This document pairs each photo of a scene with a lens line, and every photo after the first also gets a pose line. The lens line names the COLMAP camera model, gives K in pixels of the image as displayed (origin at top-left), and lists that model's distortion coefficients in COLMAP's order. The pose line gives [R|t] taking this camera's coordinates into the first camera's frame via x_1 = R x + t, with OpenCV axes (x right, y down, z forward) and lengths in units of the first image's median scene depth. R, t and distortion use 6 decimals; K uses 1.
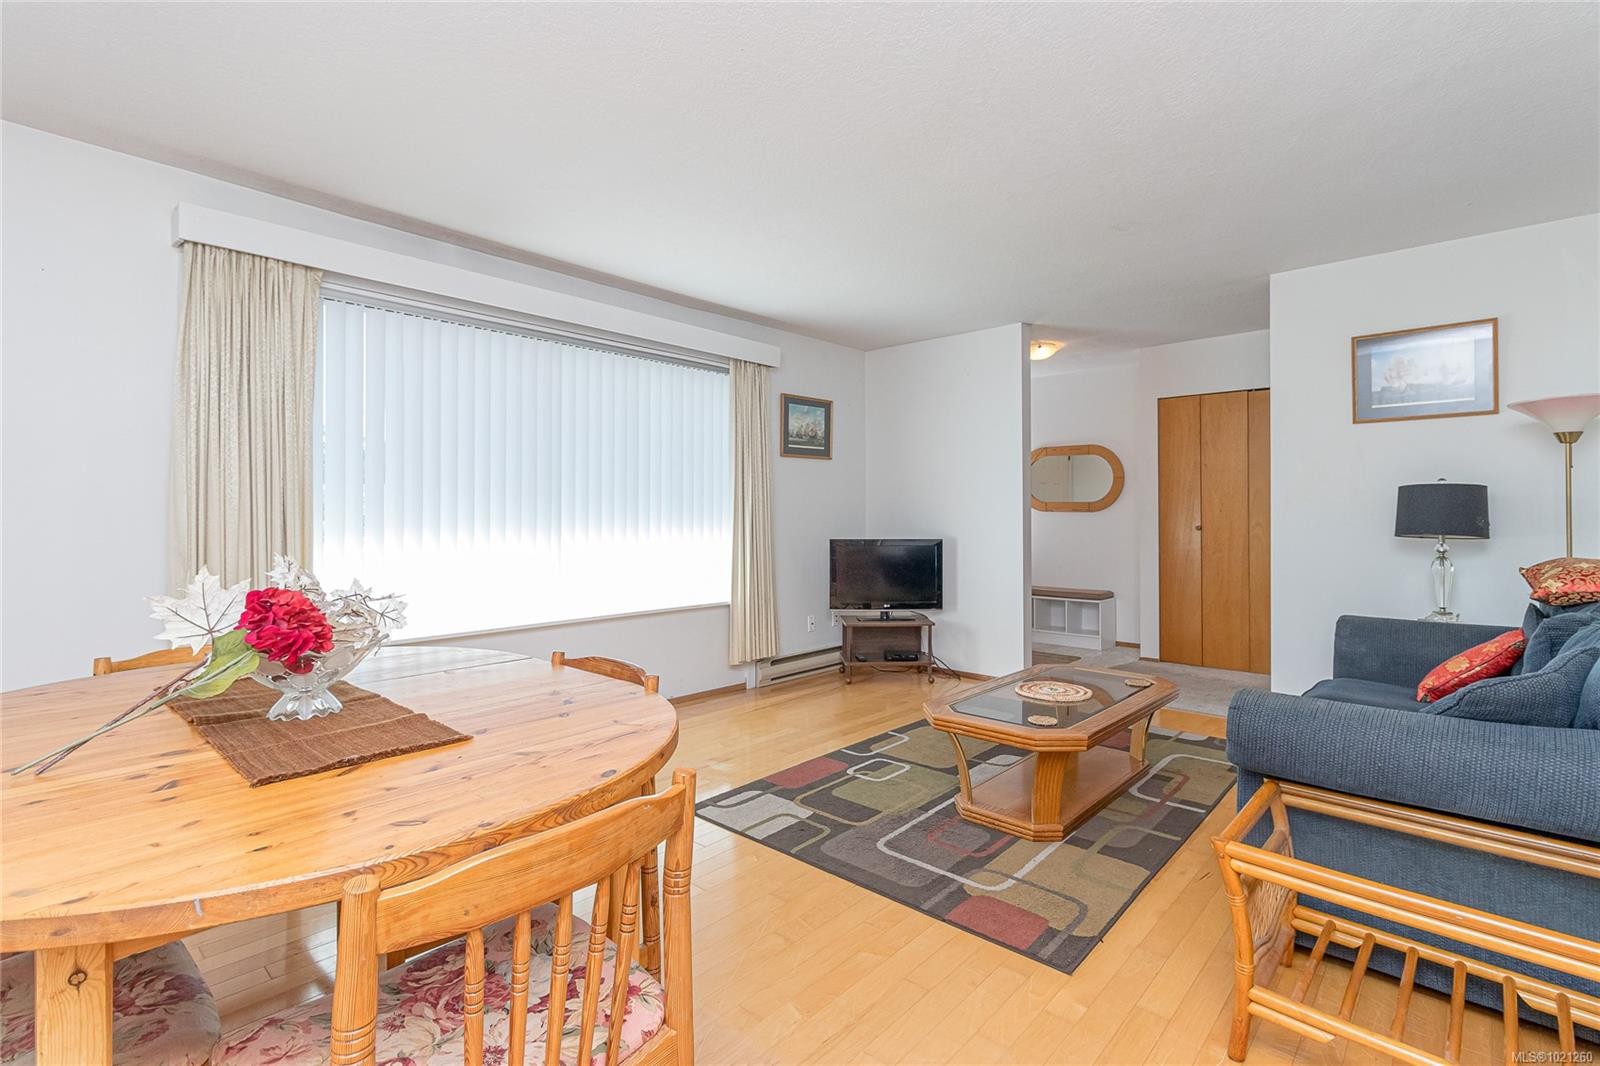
lens RADIAL K [[749.1, 0, 826.8], [0, 749.1, 514.2], [0, 0, 1]] dist [0.003110, -0.003112]
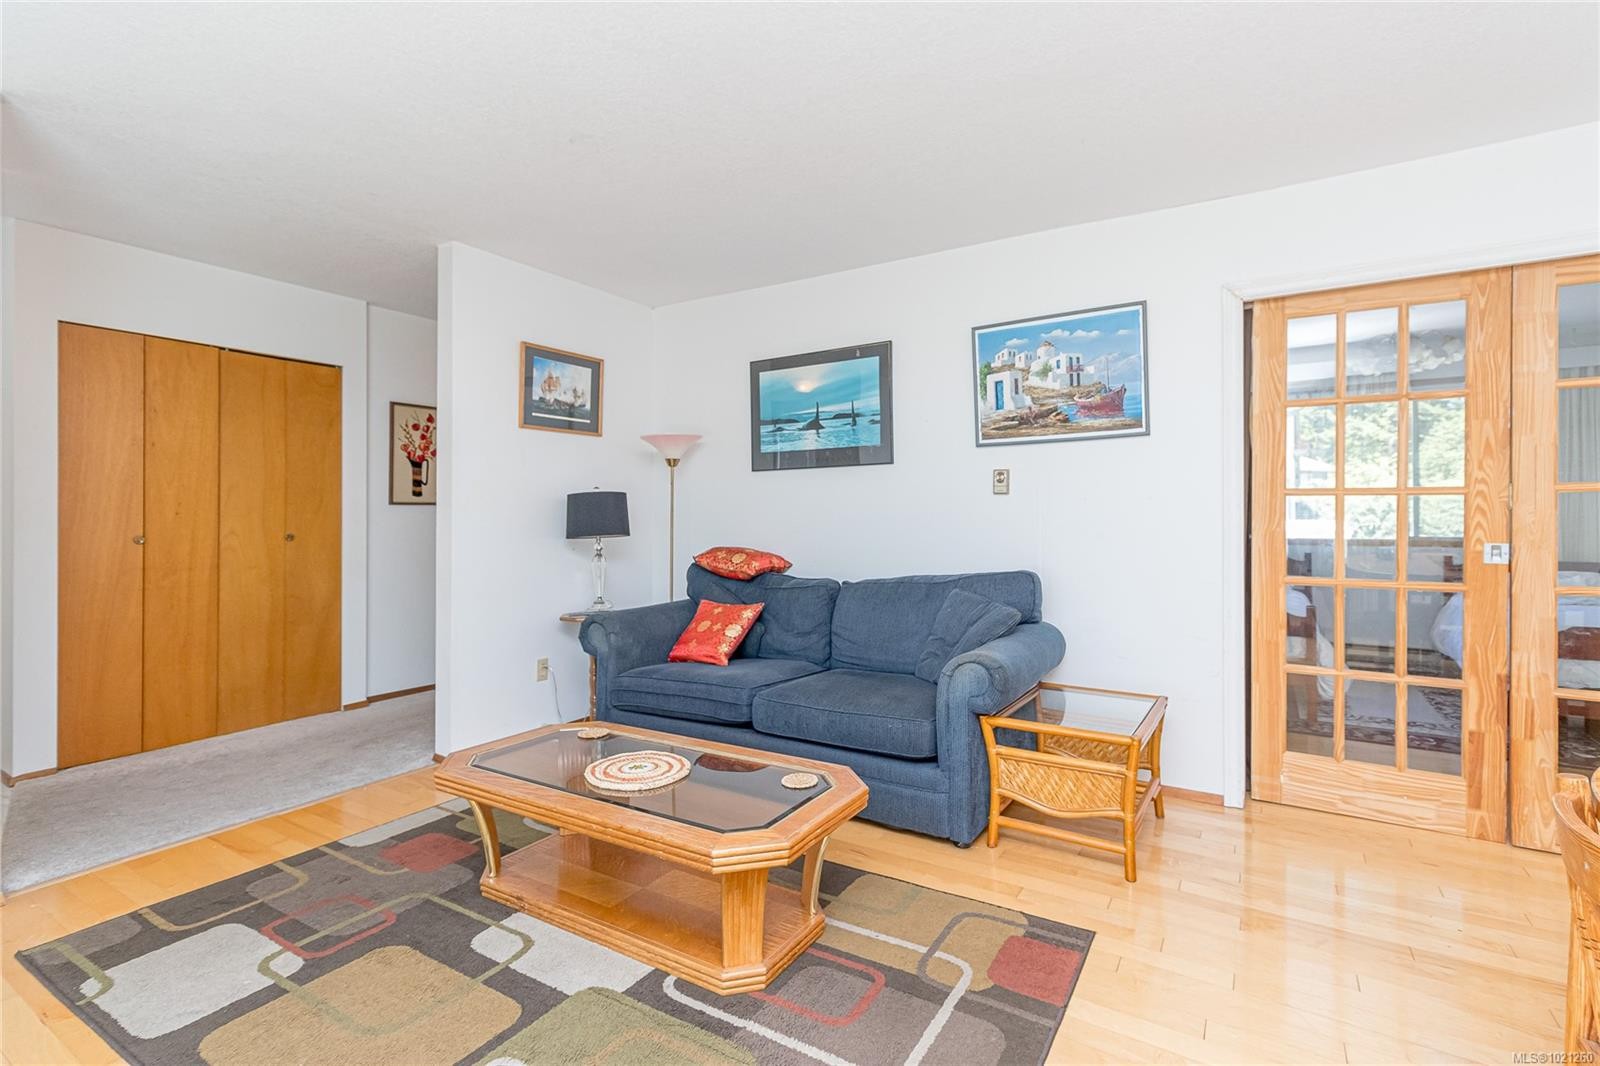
lens RADIAL K [[749.1, 0, 804.1], [0, 749.1, 502.9], [0, 0, 1]] dist [0.003110, -0.003112]
pose [[-0.161826, 0.018009, 0.986655, -0.388276], [0.002431, 0.999838, -0.017851, -0.001345], [-0.986816, -0.000491, -0.161843, 0.883161]]
